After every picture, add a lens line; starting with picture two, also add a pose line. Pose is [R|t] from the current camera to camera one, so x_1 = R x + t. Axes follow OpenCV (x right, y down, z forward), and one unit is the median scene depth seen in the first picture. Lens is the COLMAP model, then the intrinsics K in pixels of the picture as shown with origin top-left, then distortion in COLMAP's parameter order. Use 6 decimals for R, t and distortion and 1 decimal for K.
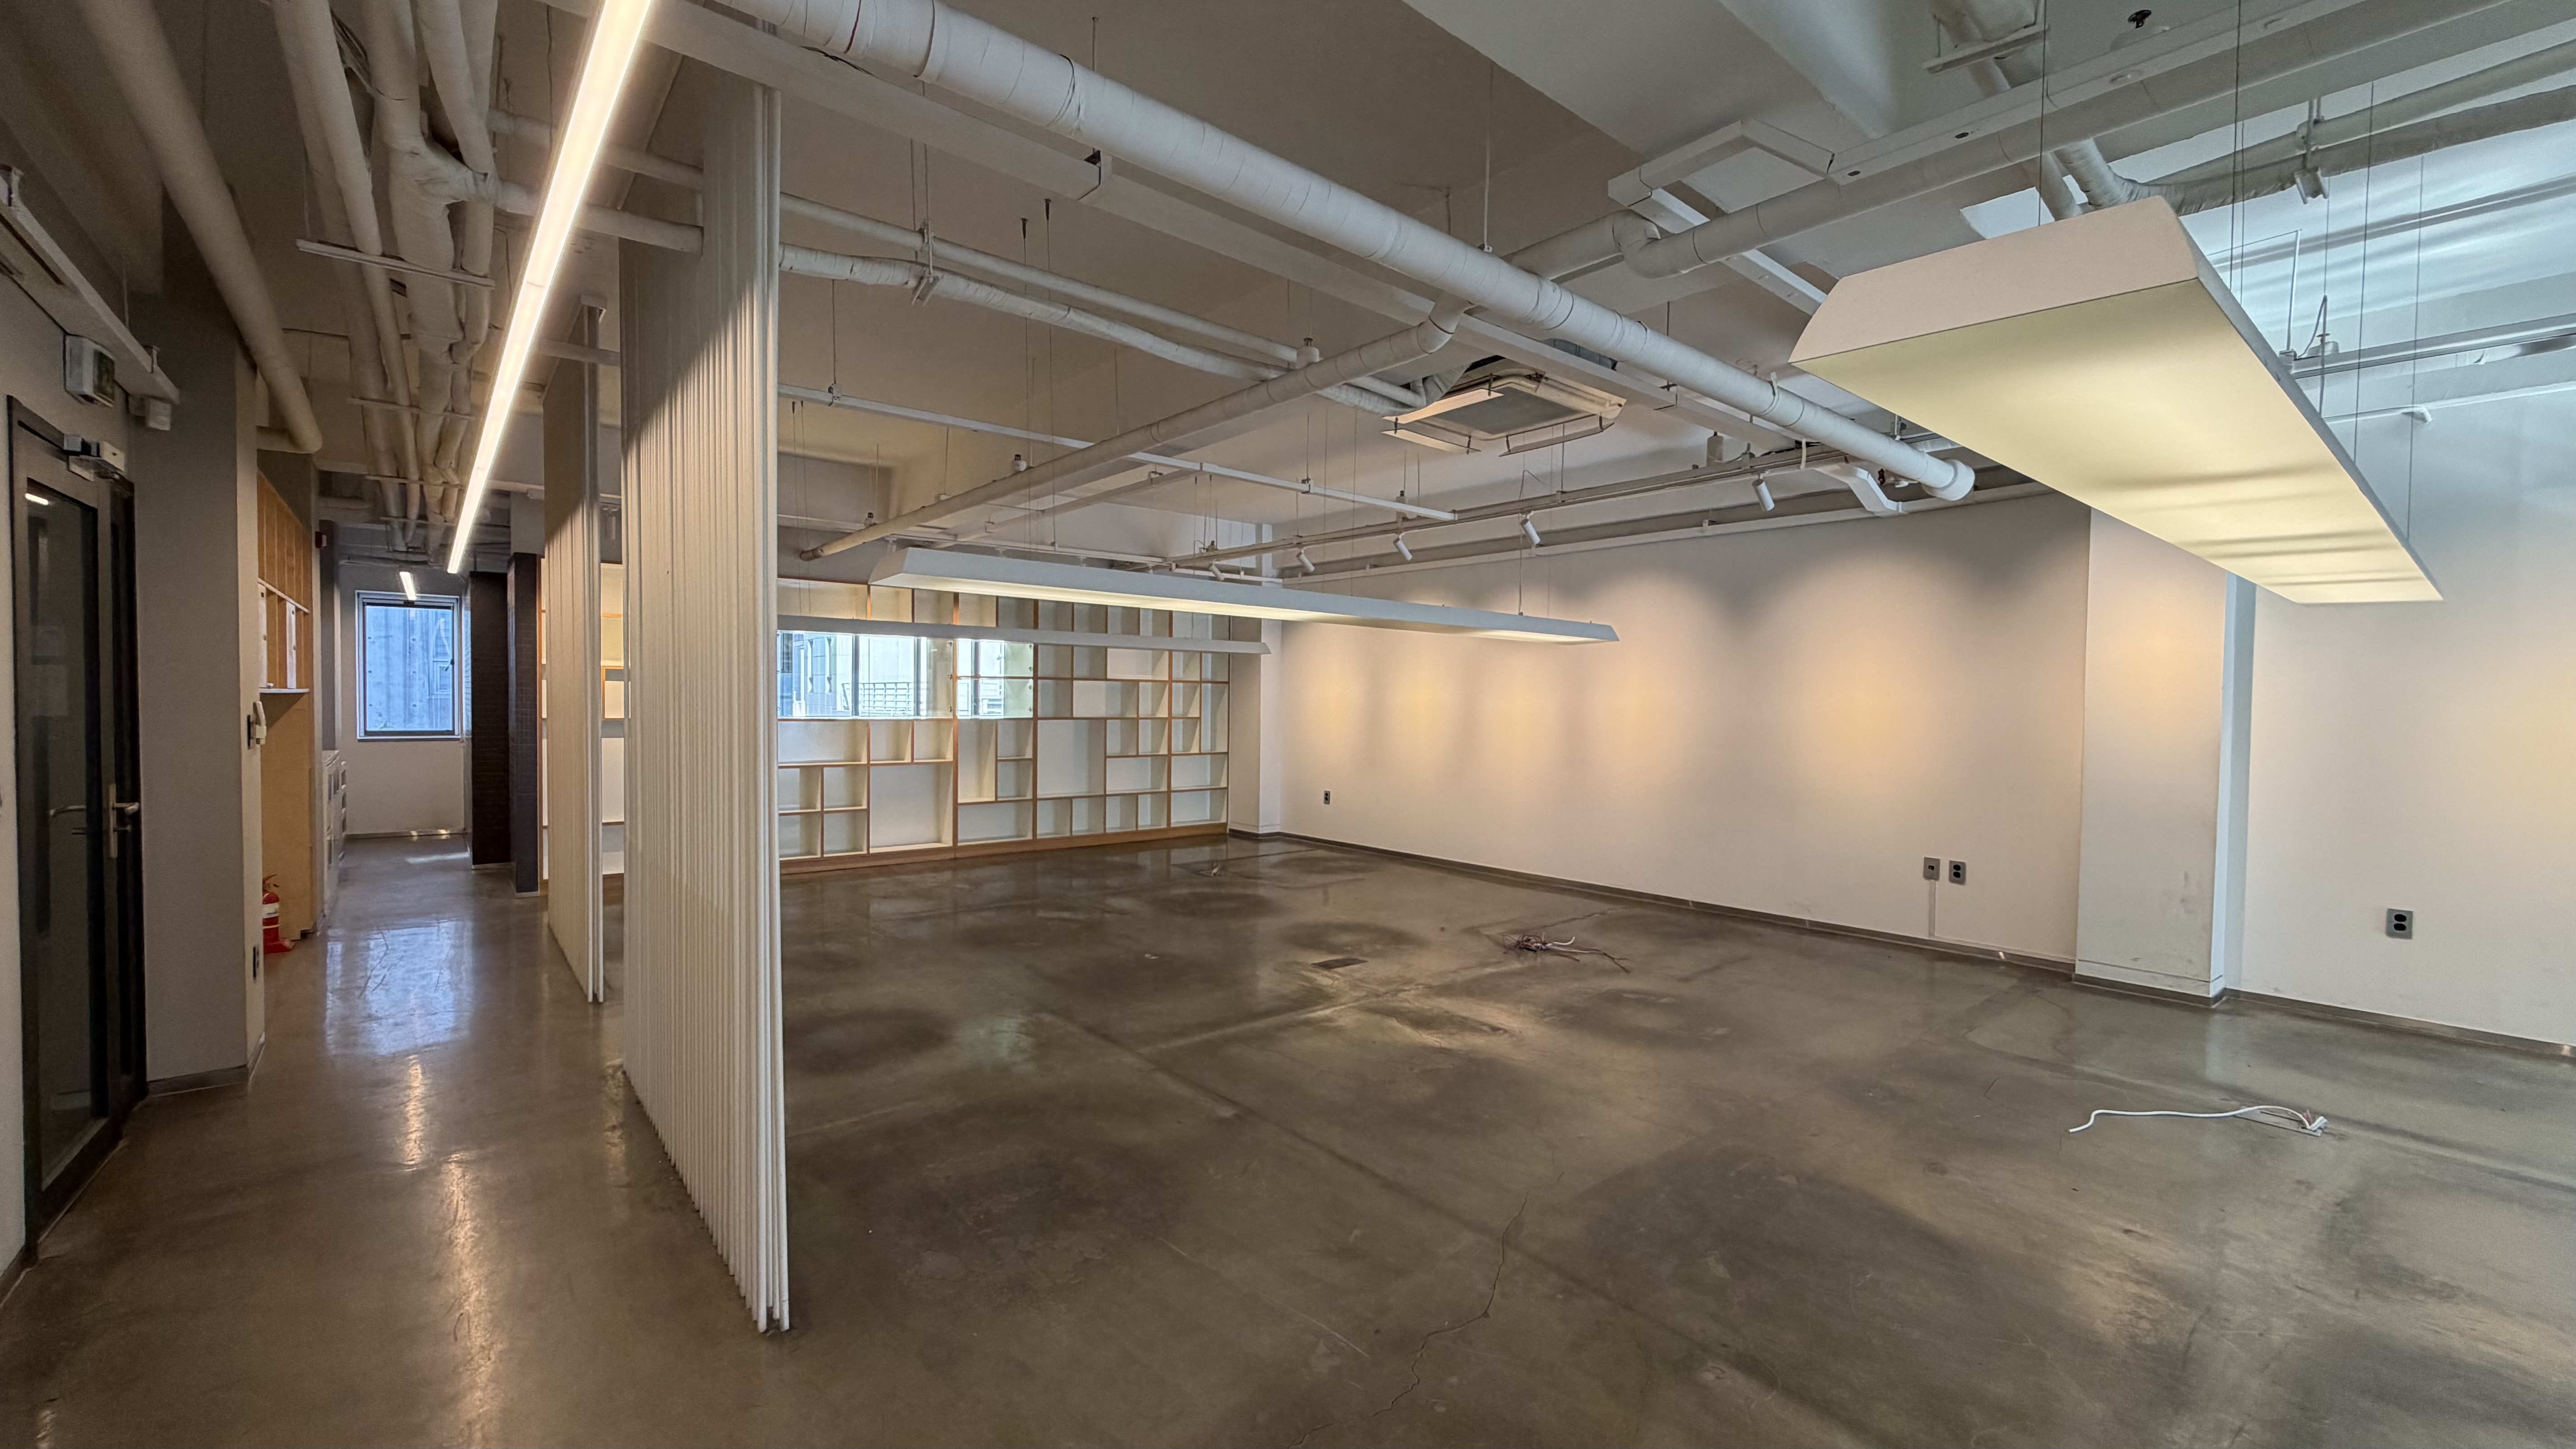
lens RADIAL K [[1009.1, 0, 1279.0], [0, 1009.1, 730.5], [0, 0, 1]] dist [-0.000104, -0.000003]
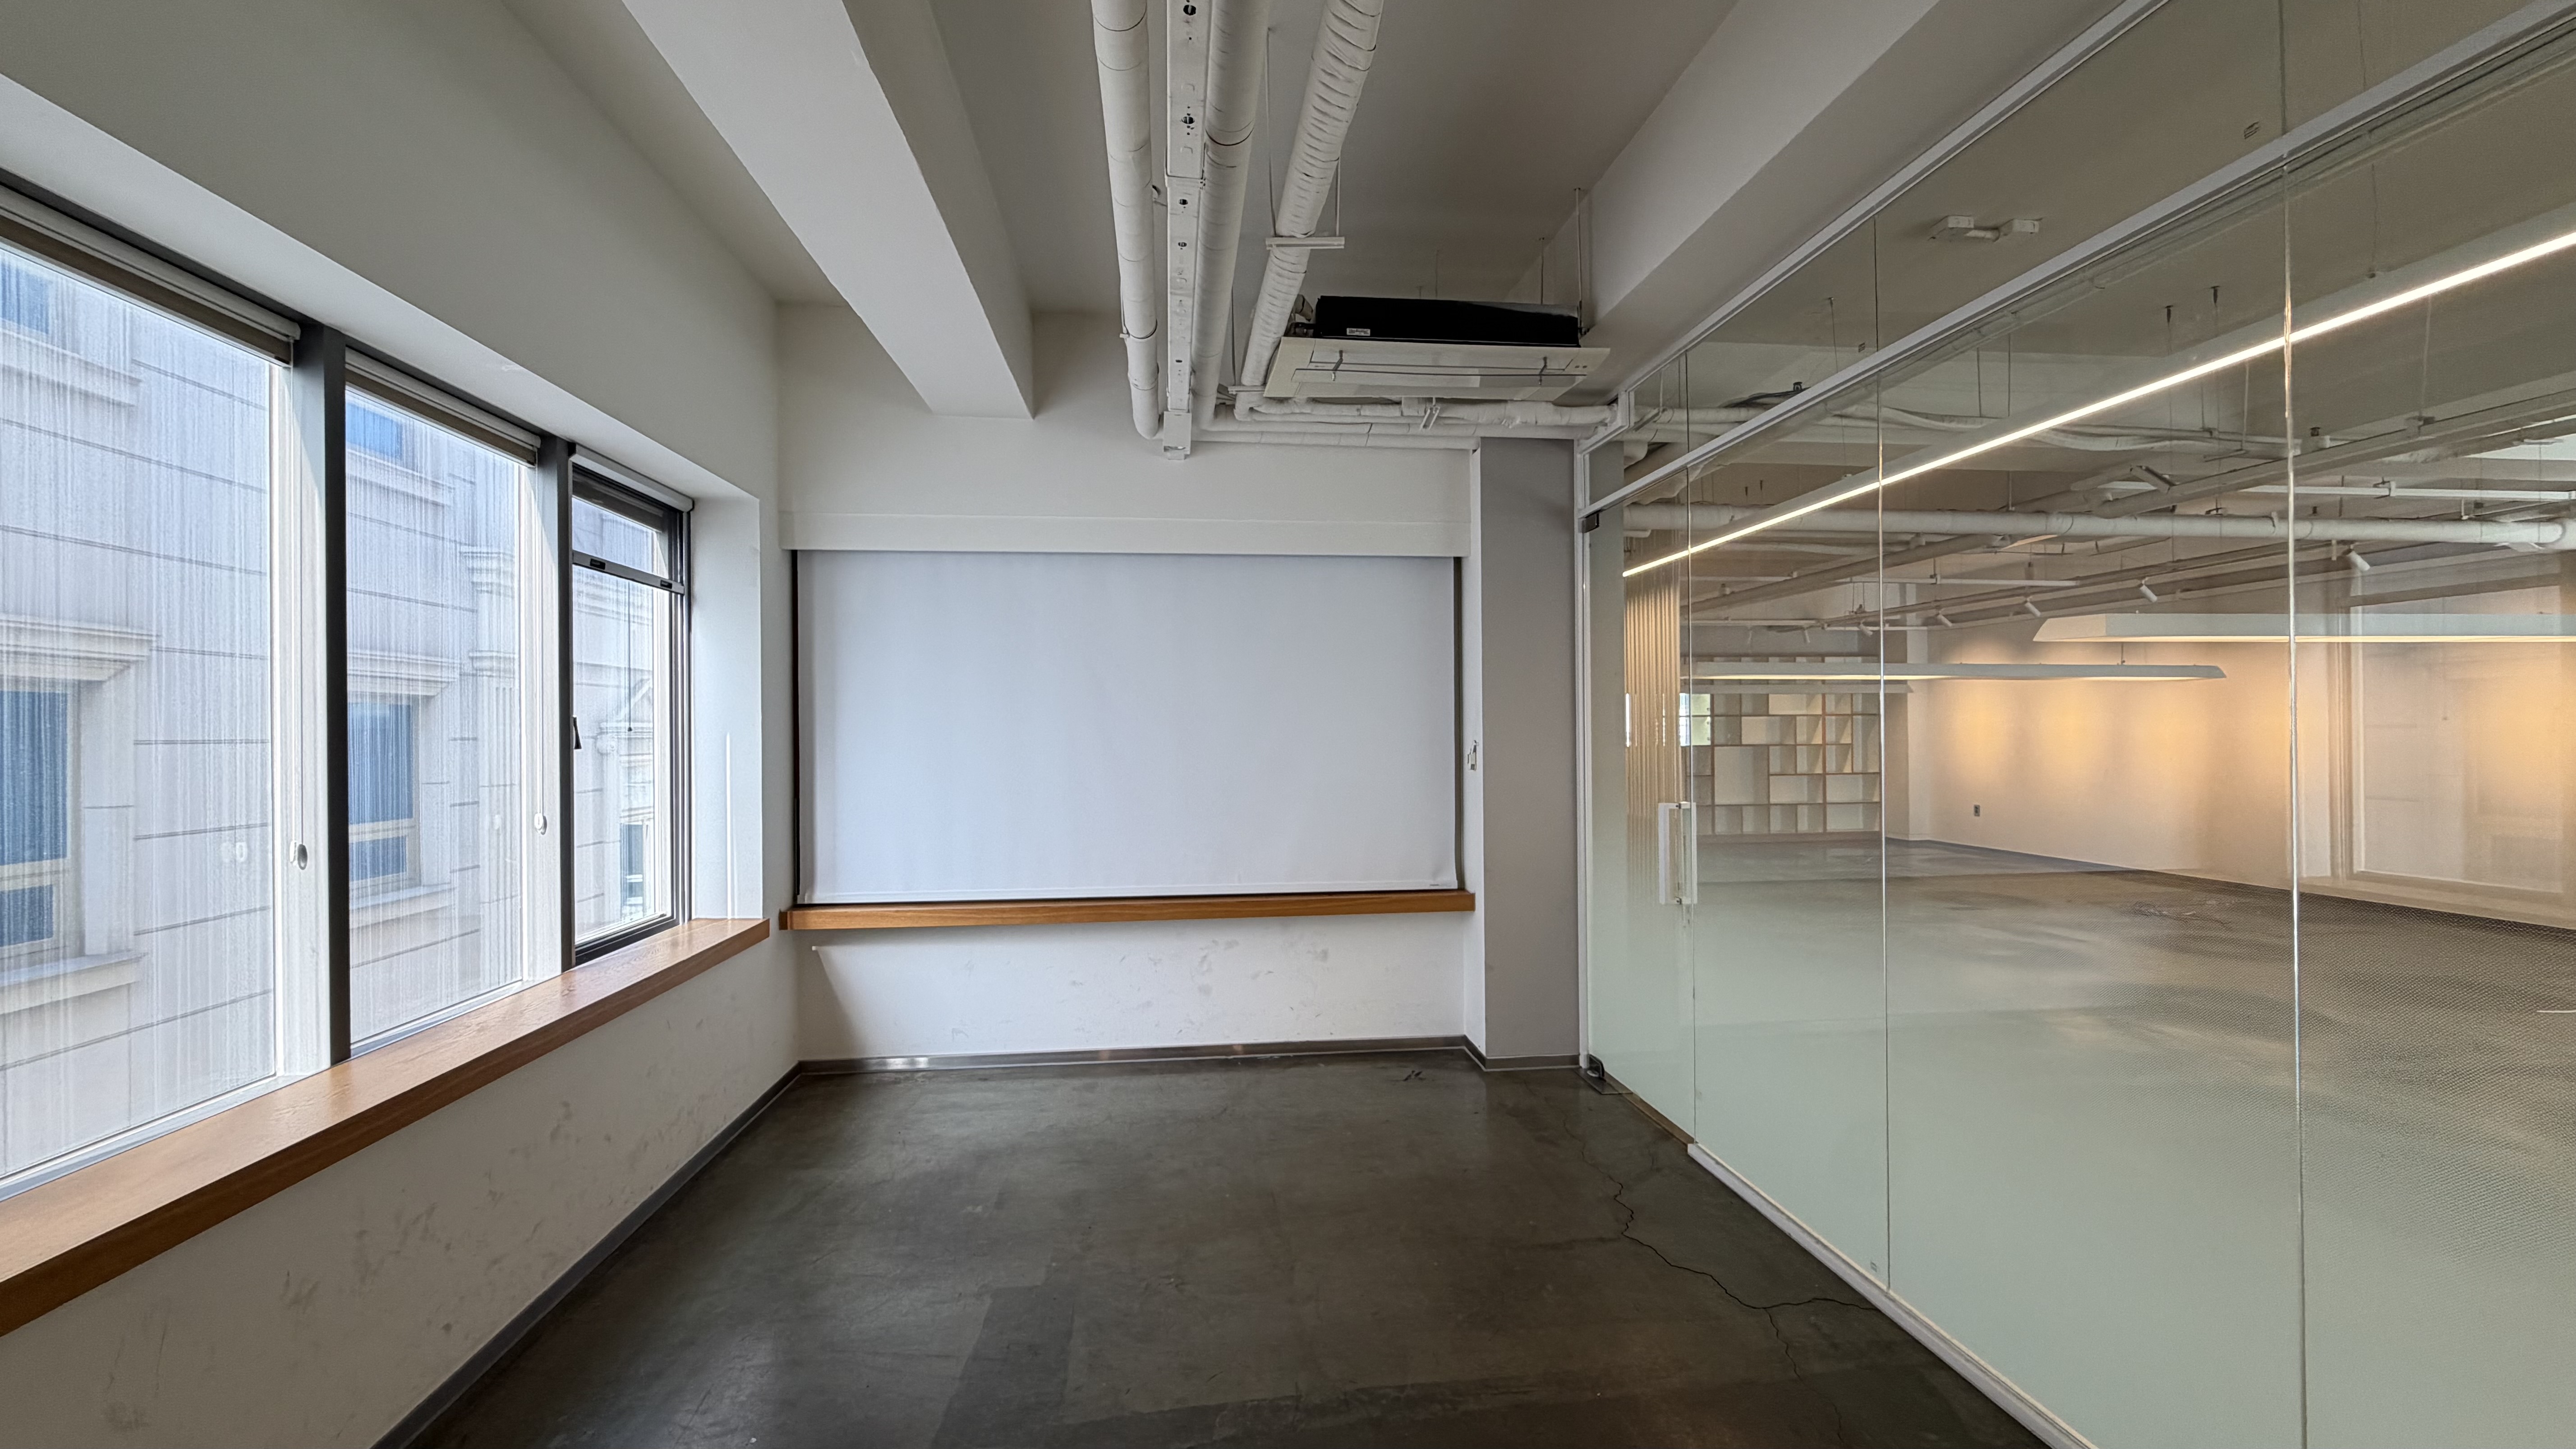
lens RADIAL K [[1009.1, 0, 1279.0], [0, 1009.1, 730.5], [0, 0, 1]] dist [-0.000104, -0.000003]
pose [[0.827039, -0.019103, -0.561820, 0.036499], [0.001320, 0.999486, -0.032042, 0.009676], [0.562143, 0.025758, 0.826639, -0.419186]]
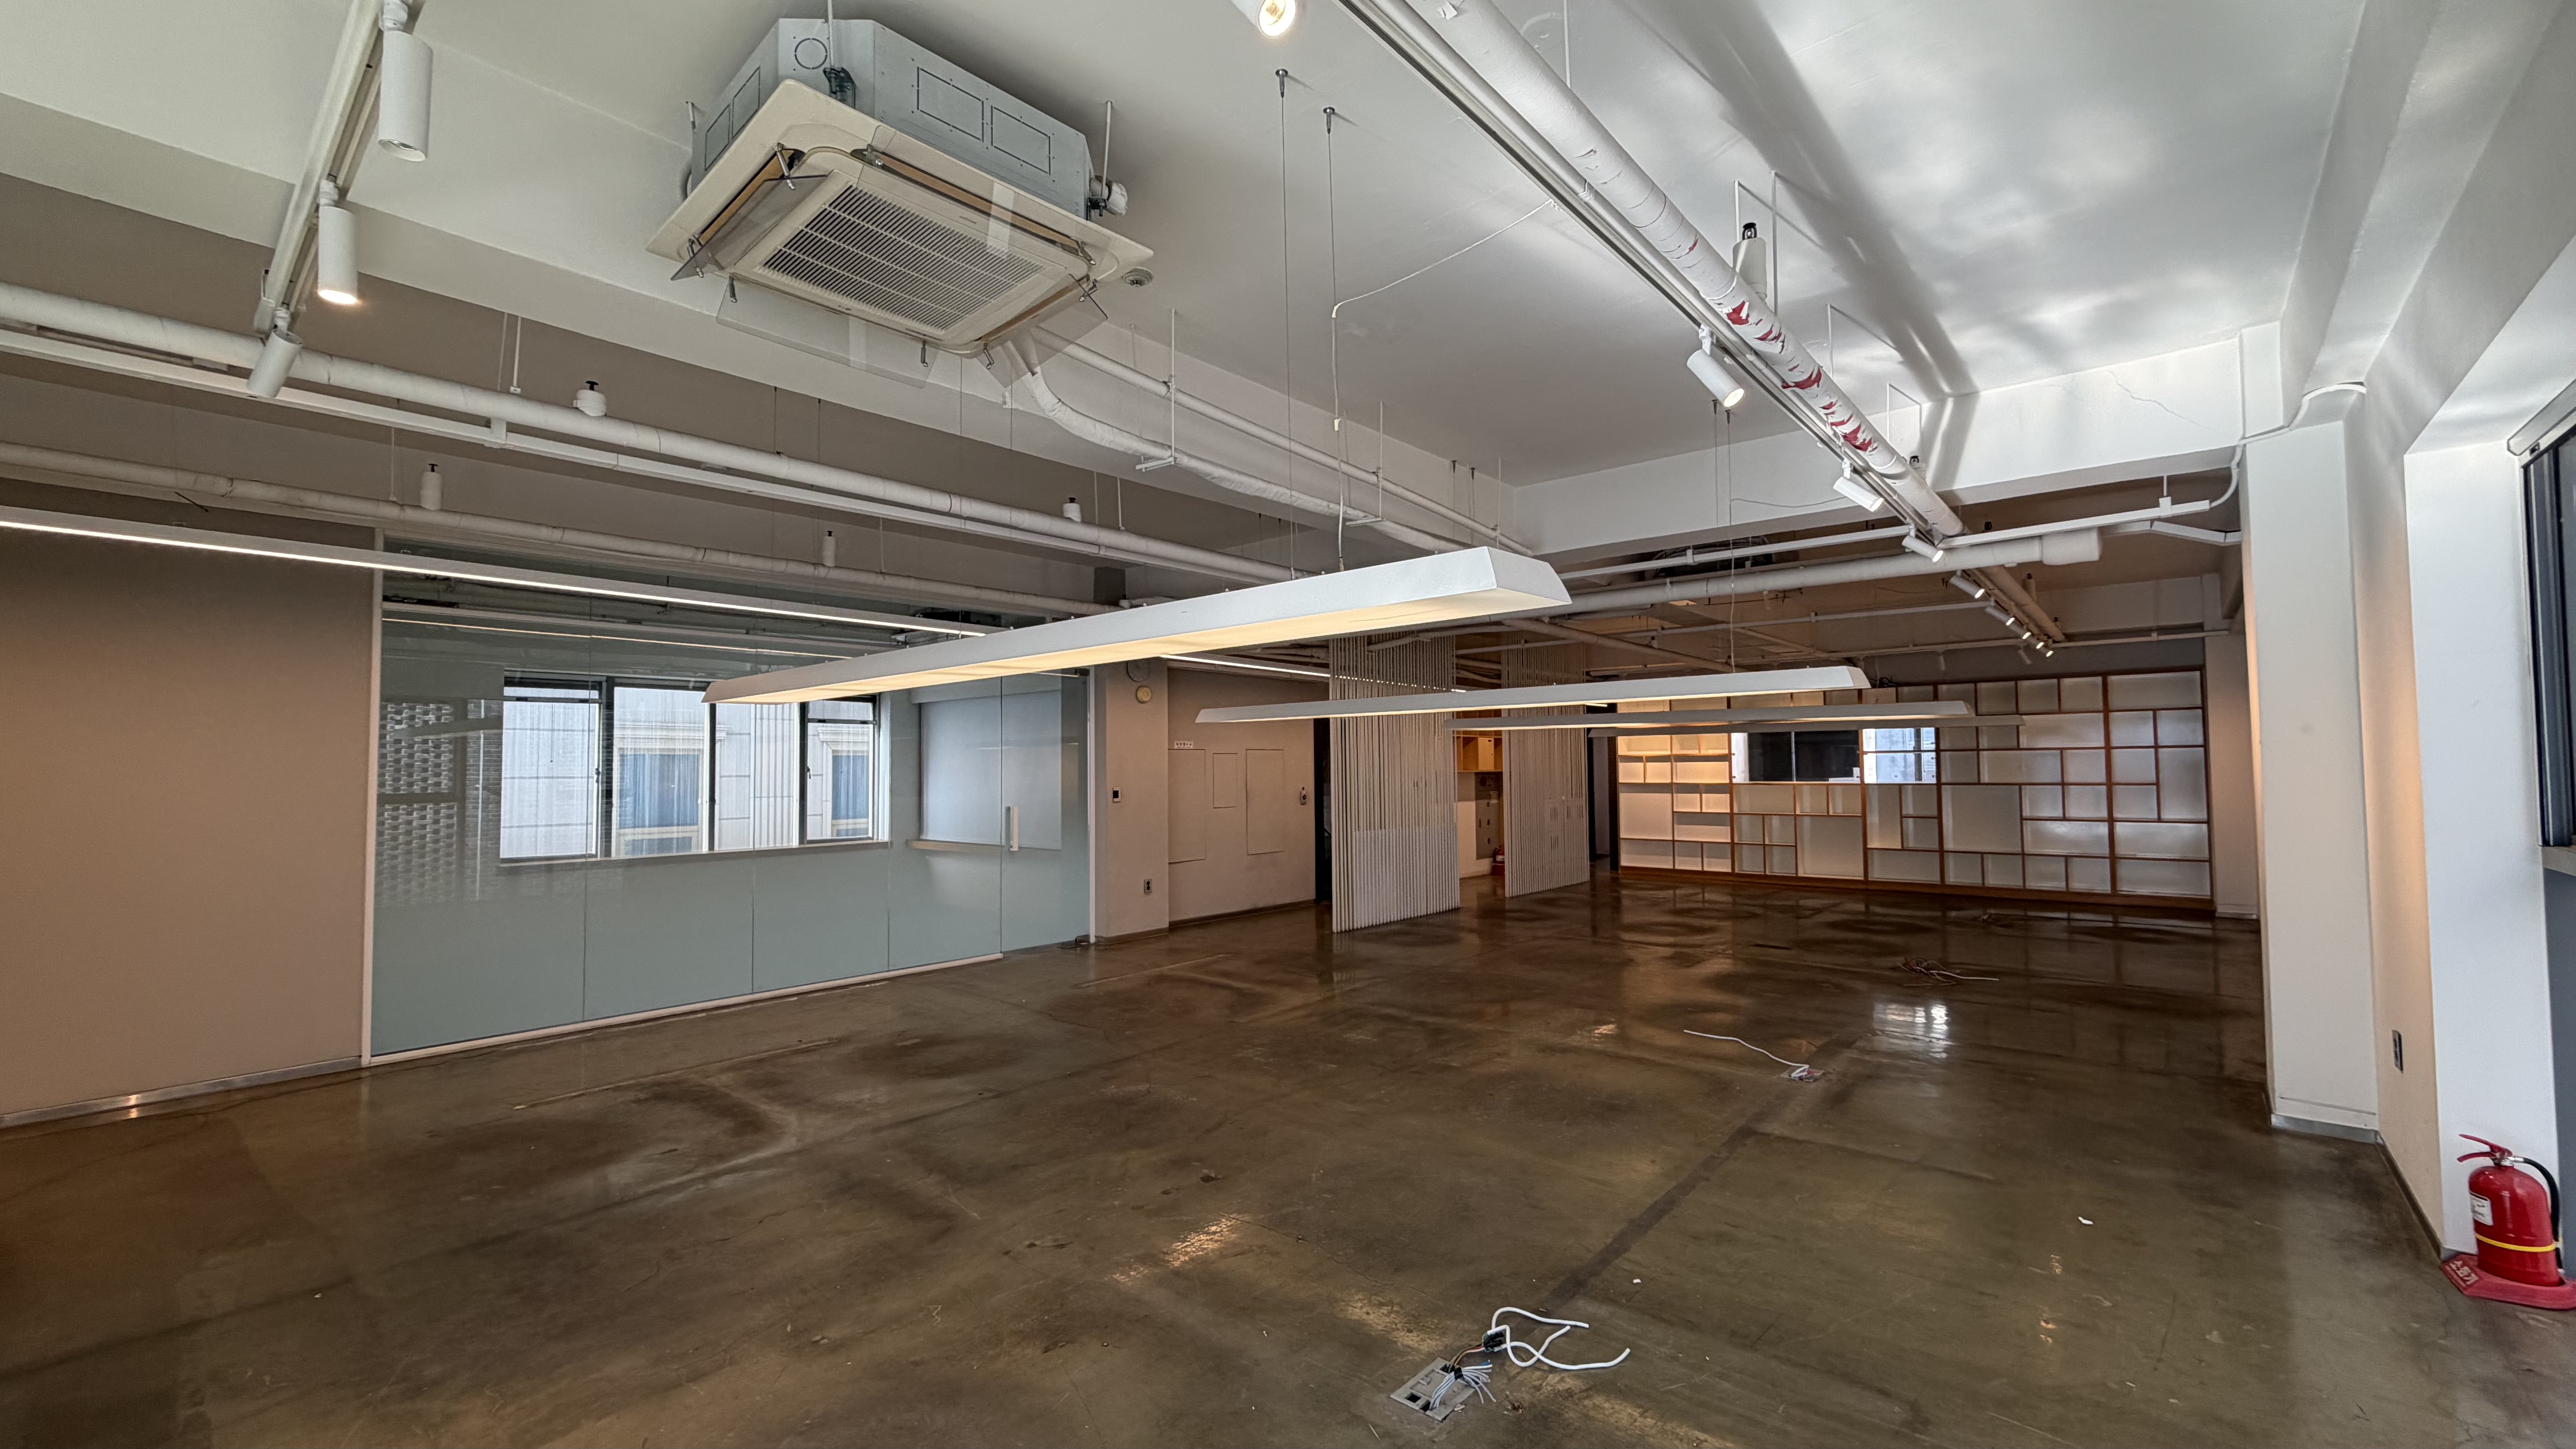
lens RADIAL K [[1009.1, 0, 1279.0], [0, 1009.1, 730.5], [0, 0, 1]] dist [-0.000104, -0.000003]
pose [[0.140599, -0.048342, -0.988886, 0.784880], [-0.020011, 0.998464, -0.051656, 0.001673], [0.989864, 0.027052, 0.139415, 0.035325]]
